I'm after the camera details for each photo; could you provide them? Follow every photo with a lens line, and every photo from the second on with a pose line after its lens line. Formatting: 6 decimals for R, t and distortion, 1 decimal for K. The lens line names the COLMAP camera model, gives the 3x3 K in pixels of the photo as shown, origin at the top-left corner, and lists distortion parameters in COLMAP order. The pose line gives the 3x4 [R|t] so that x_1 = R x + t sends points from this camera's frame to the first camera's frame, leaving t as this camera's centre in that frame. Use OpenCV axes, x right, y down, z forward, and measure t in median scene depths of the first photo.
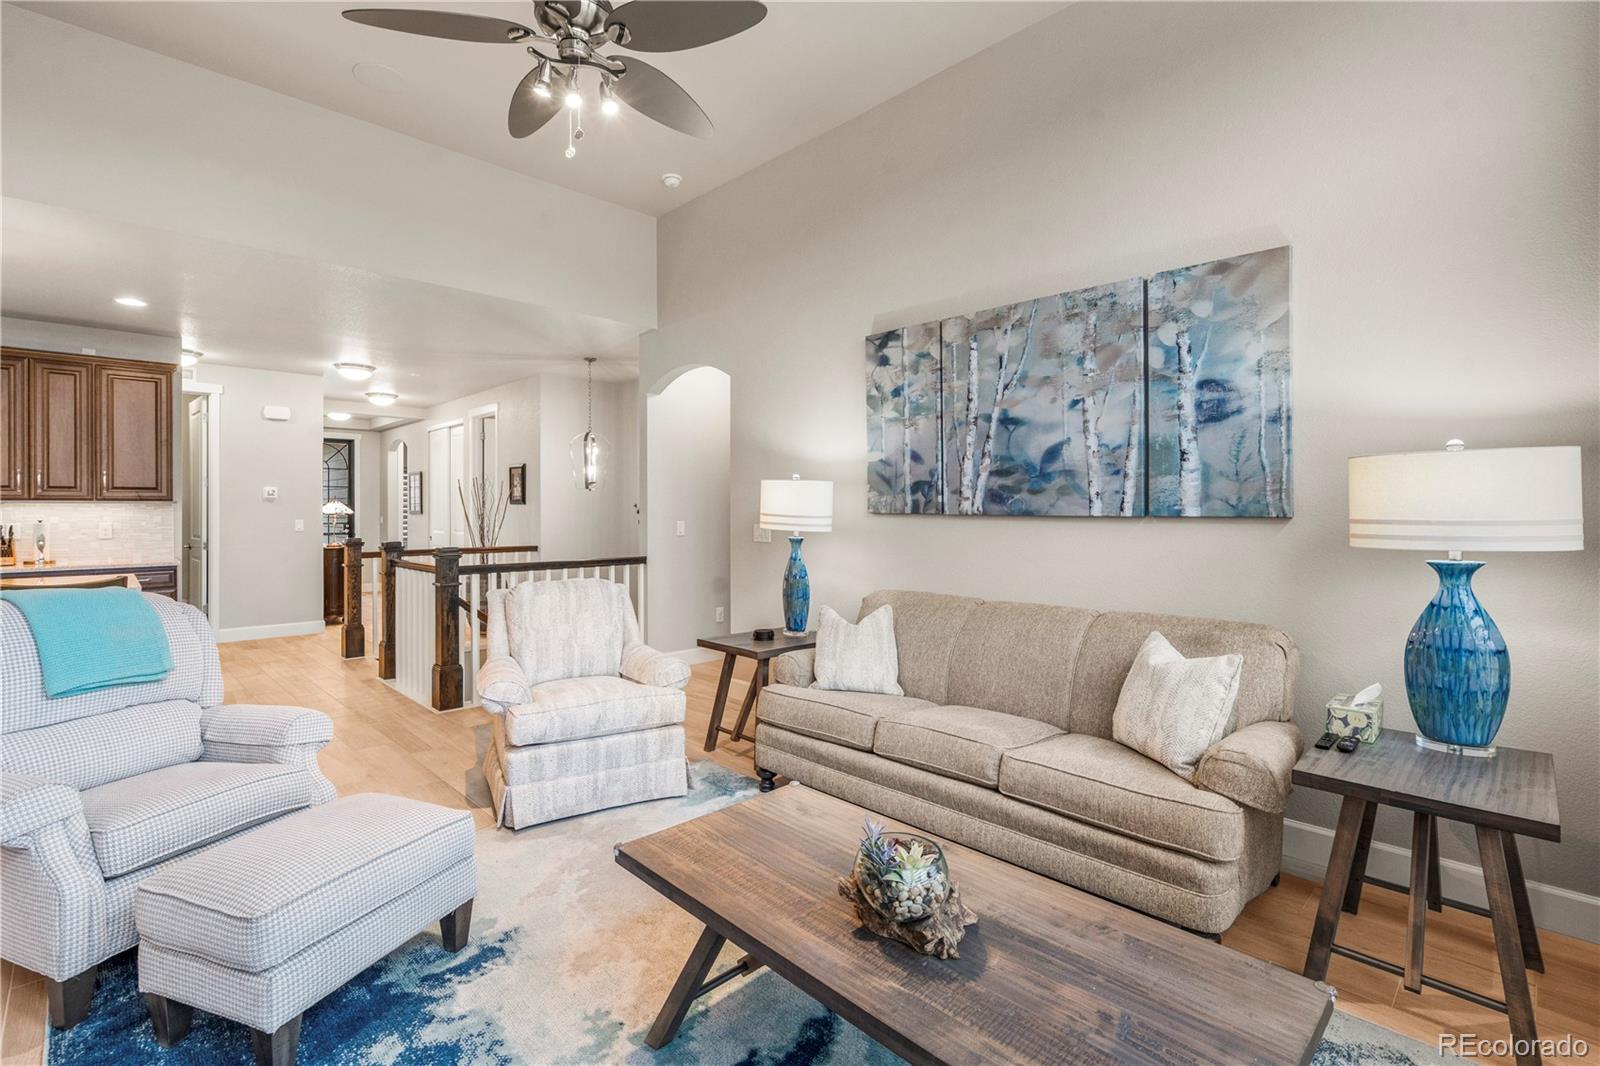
lens RADIAL K [[745.4, 0, 802.5], [0, 745.4, 507.7], [0, 0, 1]] dist [-0.012404, 0.005403]
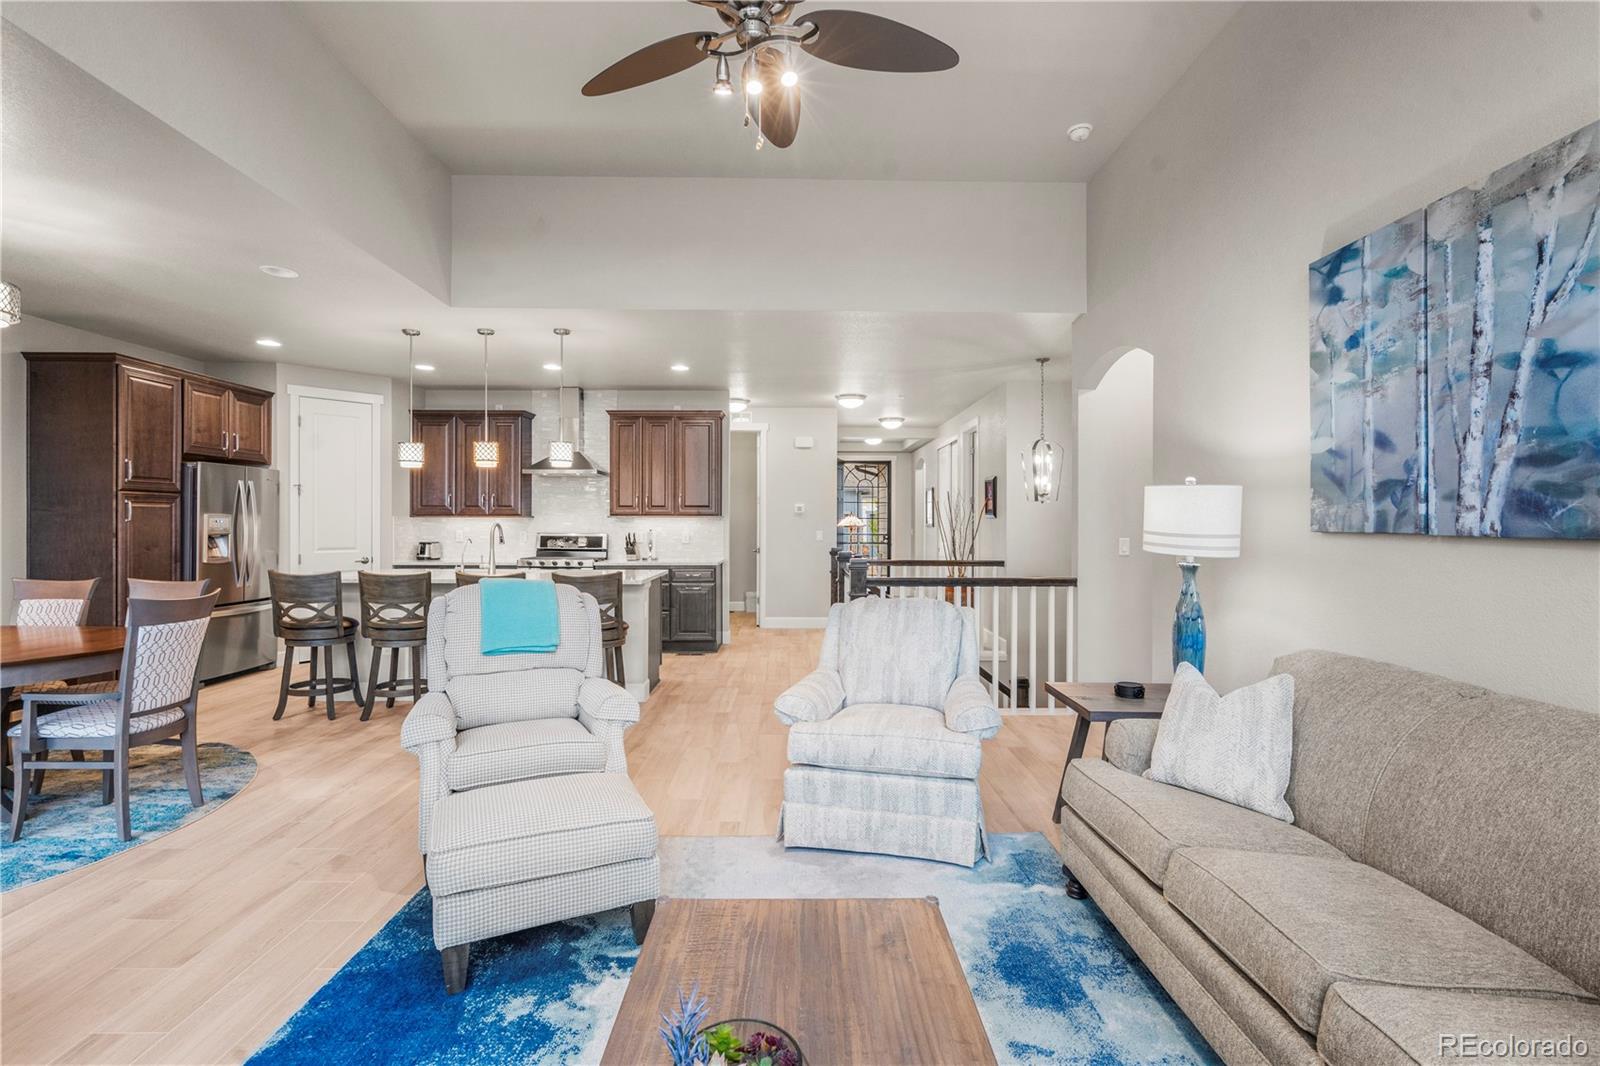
lens RADIAL K [[745.4, 0, 788.6], [0, 745.4, 524.7], [0, 0, 1]] dist [-0.012404, 0.005403]
pose [[0.715143, 0.005599, -0.698955, 0.253069], [-0.002021, 0.999980, 0.005942, -0.001893], [0.698975, -0.002837, 0.715141, 0.240530]]
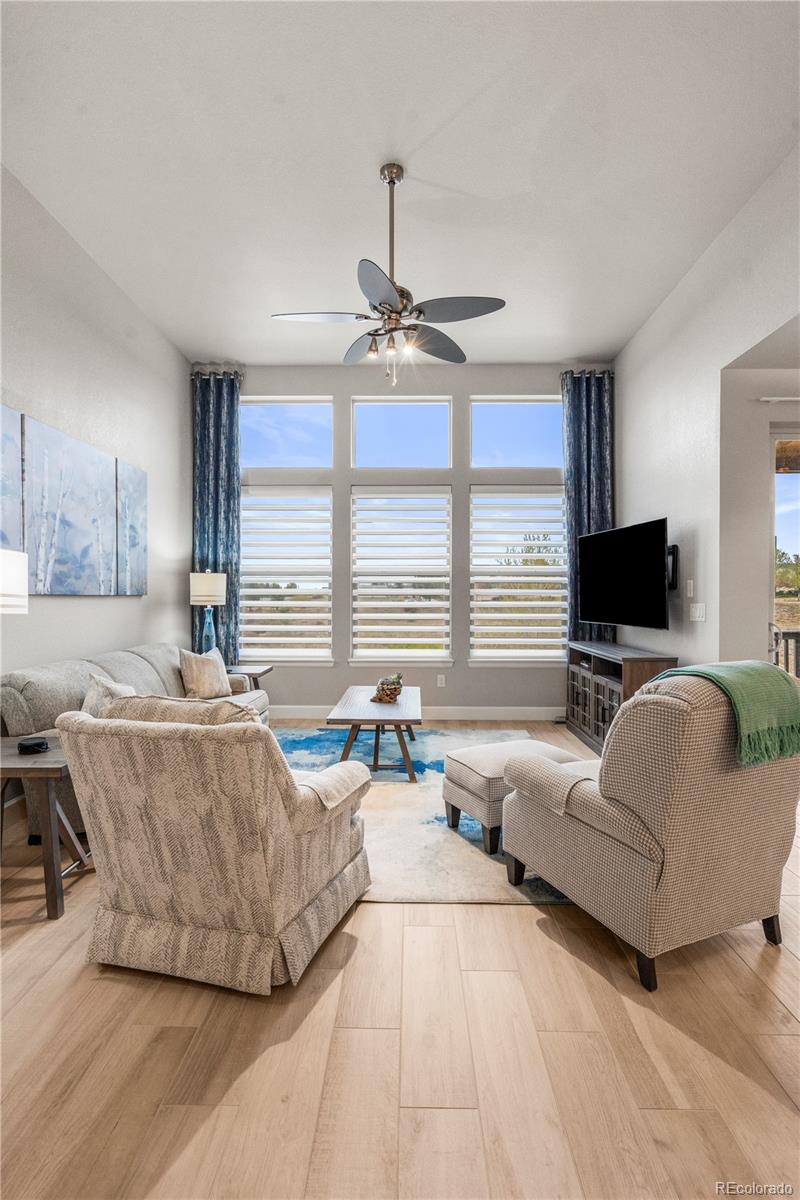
lens RADIAL K [[582.7, 0, 405.8], [0, 582.7, 603.4], [0, 0, 1]] dist [0.001620, -0.000244]
pose [[-0.705044, -0.008950, 0.709107, -0.864657], [-0.002134, 0.999943, 0.010499, 0.013393], [-0.709161, 0.005889, -0.705022, 1.289032]]
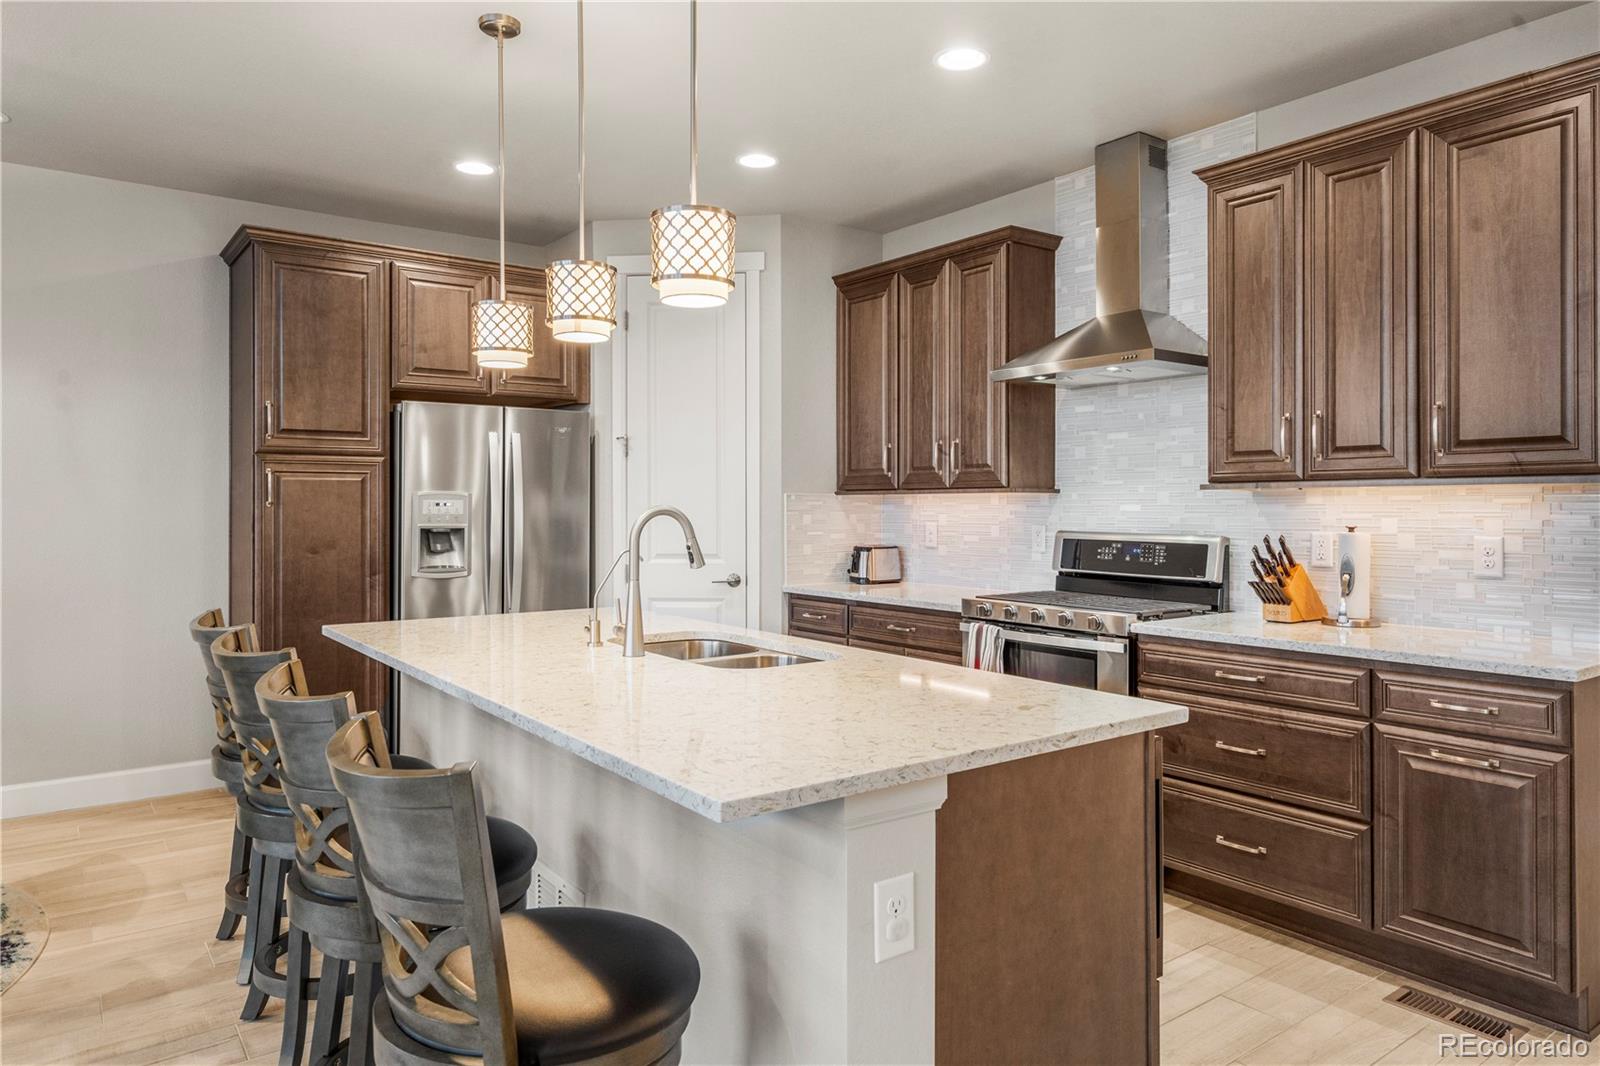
lens RADIAL K [[1024.4, 0, 779.2], [0, 1024.4, 488.9], [0, 0, 1]] dist [-0.004384, -0.004008]
pose [[-0.143160, -0.013043, -0.989614, -0.583309], [0.003993, 0.999897, -0.013756, 0.003042], [0.989692, -0.005920, -0.143093, 1.143617]]
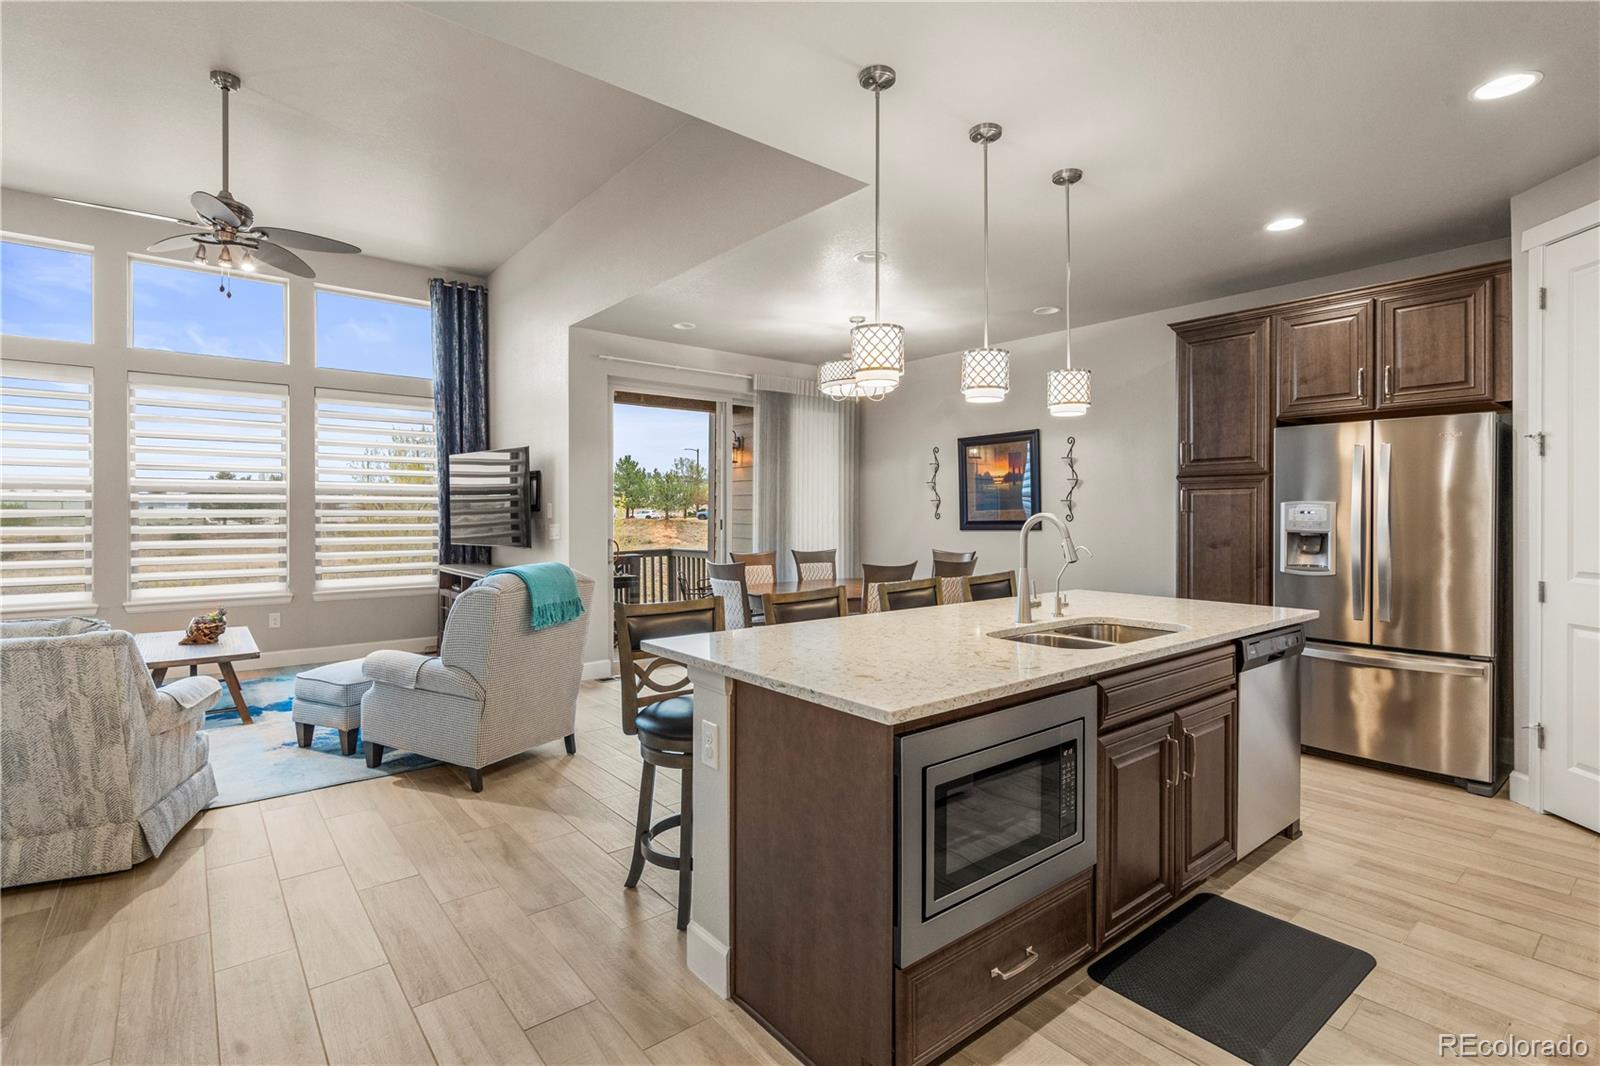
lens RADIAL K [[745.4, 0, 806.3], [0, 745.4, 515.7], [0, 0, 1]] dist [-0.012404, 0.005403]
pose [[-0.996705, 0.001538, 0.081093, -1.155817], [0.001517, 0.999999, -0.000317, 0.007415], [-0.081094, -0.000193, -0.996706, 1.695881]]
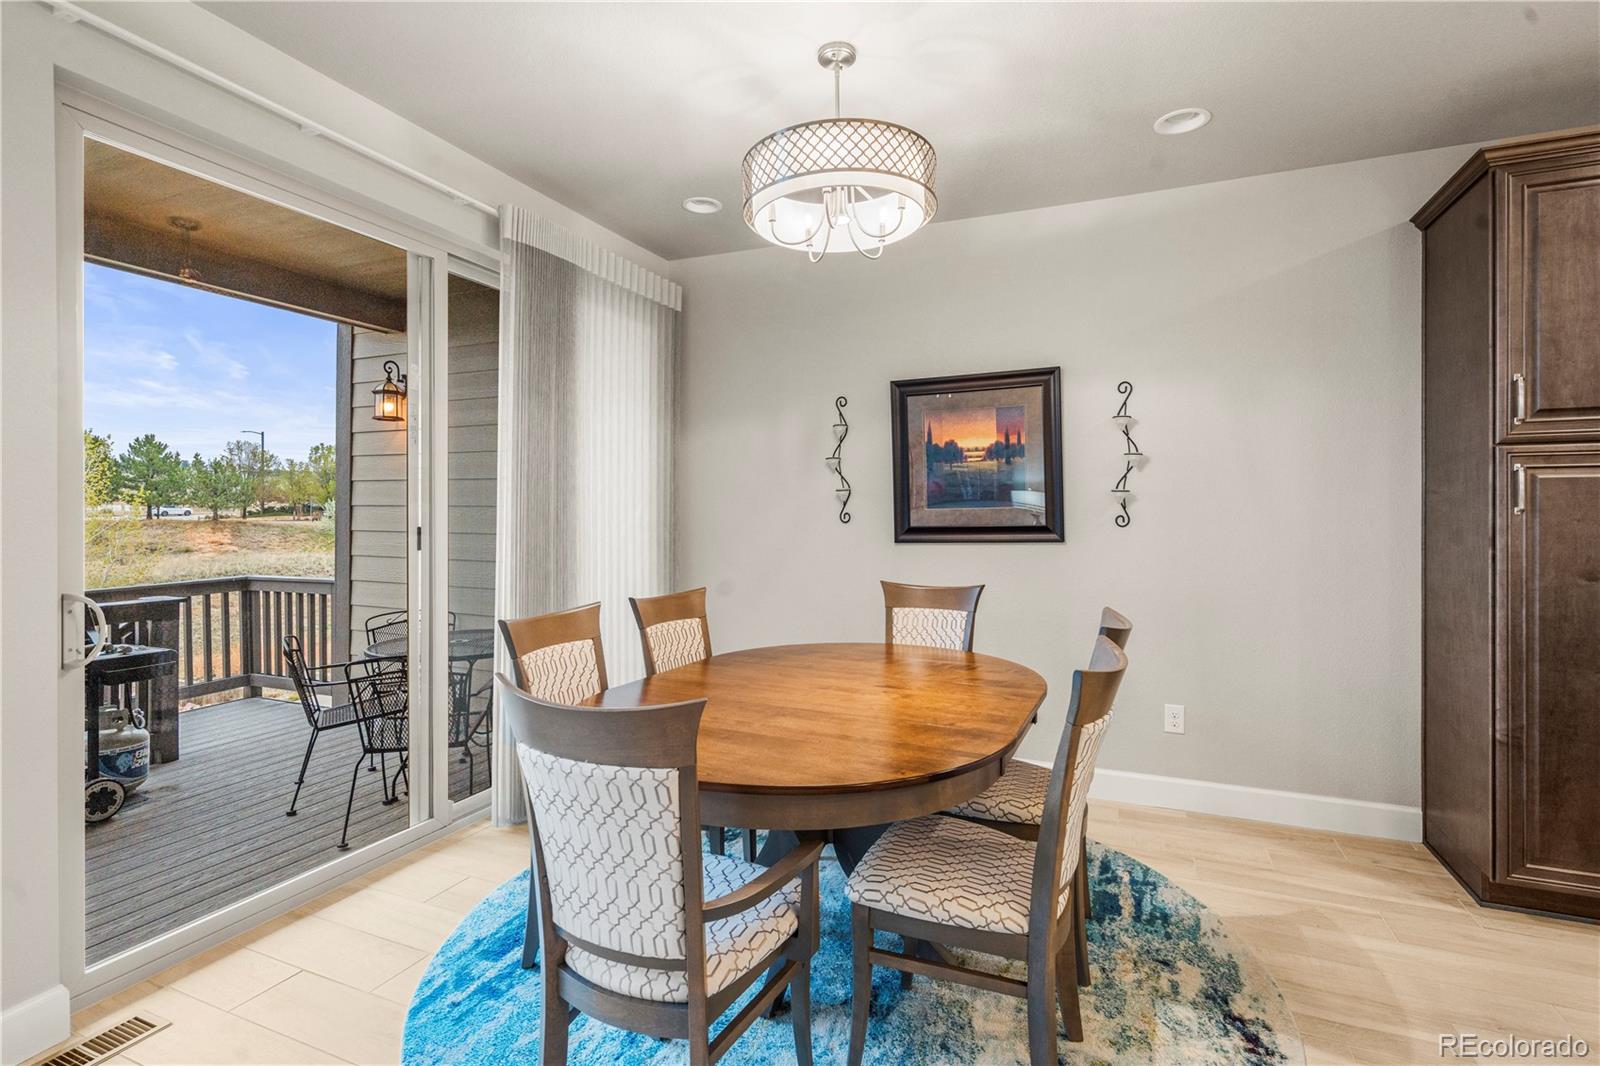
lens RADIAL K [[745.4, 0, 798.7], [0, 745.4, 515.9], [0, 0, 1]] dist [-0.012404, 0.005403]
pose [[-0.920076, 0.003470, -0.391725, -0.845575], [0.002802, 0.999993, 0.002279, 0.002733], [0.391730, 0.000999, -0.920079, 0.729364]]
